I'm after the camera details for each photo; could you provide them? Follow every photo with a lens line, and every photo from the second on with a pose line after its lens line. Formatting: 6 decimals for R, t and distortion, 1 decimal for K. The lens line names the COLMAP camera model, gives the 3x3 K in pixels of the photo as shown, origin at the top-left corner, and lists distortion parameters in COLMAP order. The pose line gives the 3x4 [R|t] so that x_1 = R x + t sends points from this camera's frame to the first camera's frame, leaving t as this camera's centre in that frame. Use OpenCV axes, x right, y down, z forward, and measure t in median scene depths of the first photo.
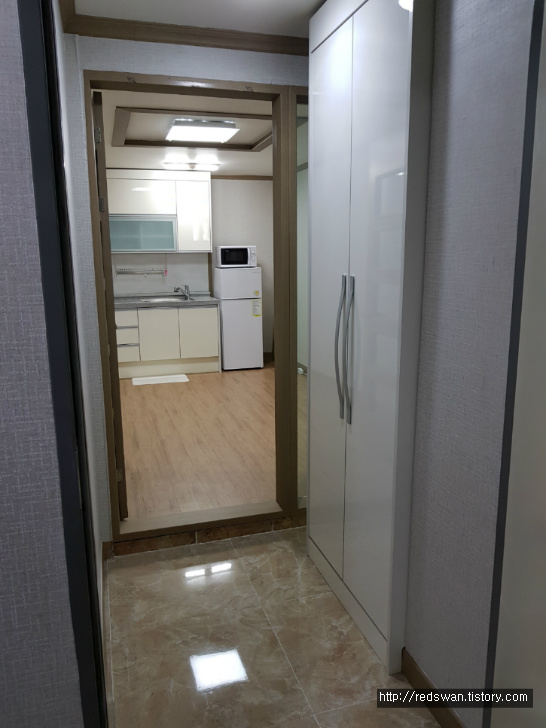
lens RADIAL K [[563.8, 0, 271.0], [0, 563.8, 360.3], [0, 0, 1]] dist [-0.008411, -0.007107]
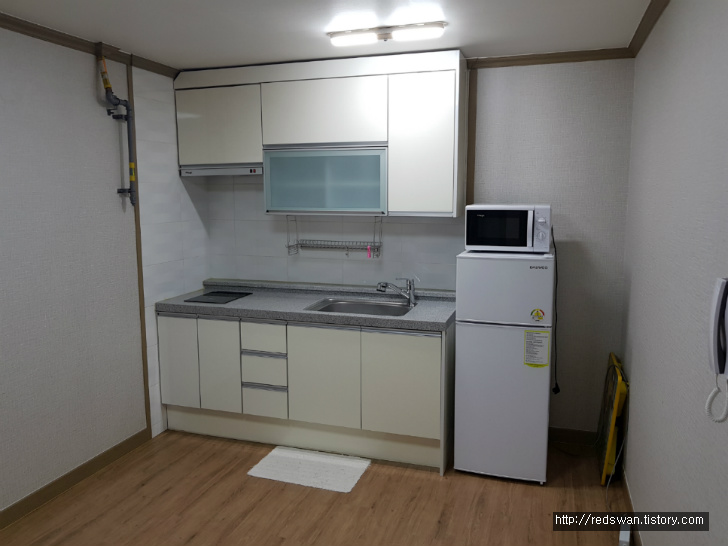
lens RADIAL K [[563.8, 0, 361.1], [0, 563.8, 258.4], [0, 0, 1]] dist [-0.008411, -0.007107]
pose [[0.813362, 0.077350, -0.576592, 0.110122], [-0.114695, 0.992989, -0.028583, -0.134875], [0.570339, 0.089381, 0.816532, 0.570547]]
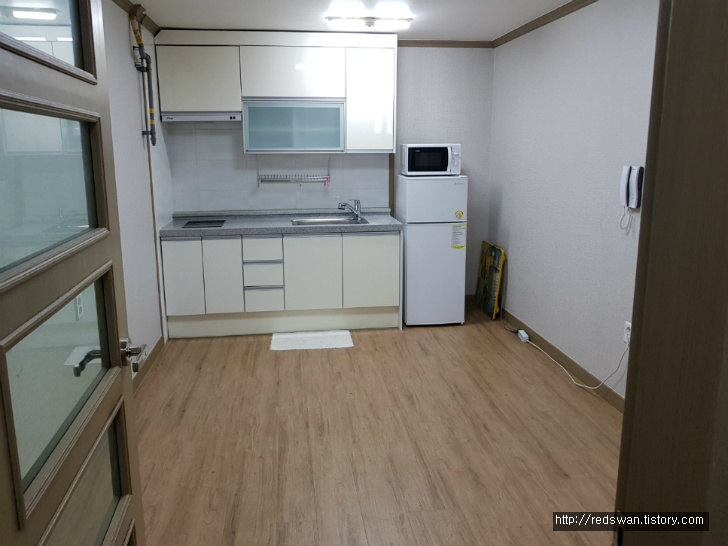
lens RADIAL K [[563.8, 0, 353.0], [0, 563.8, 246.3], [0, 0, 1]] dist [-0.008411, -0.007107]
pose [[0.983852, 0.037460, -0.175017, -0.031300], [-0.038994, 0.999225, -0.005336, -0.073369], [0.174682, 0.012074, 0.984551, 0.321481]]
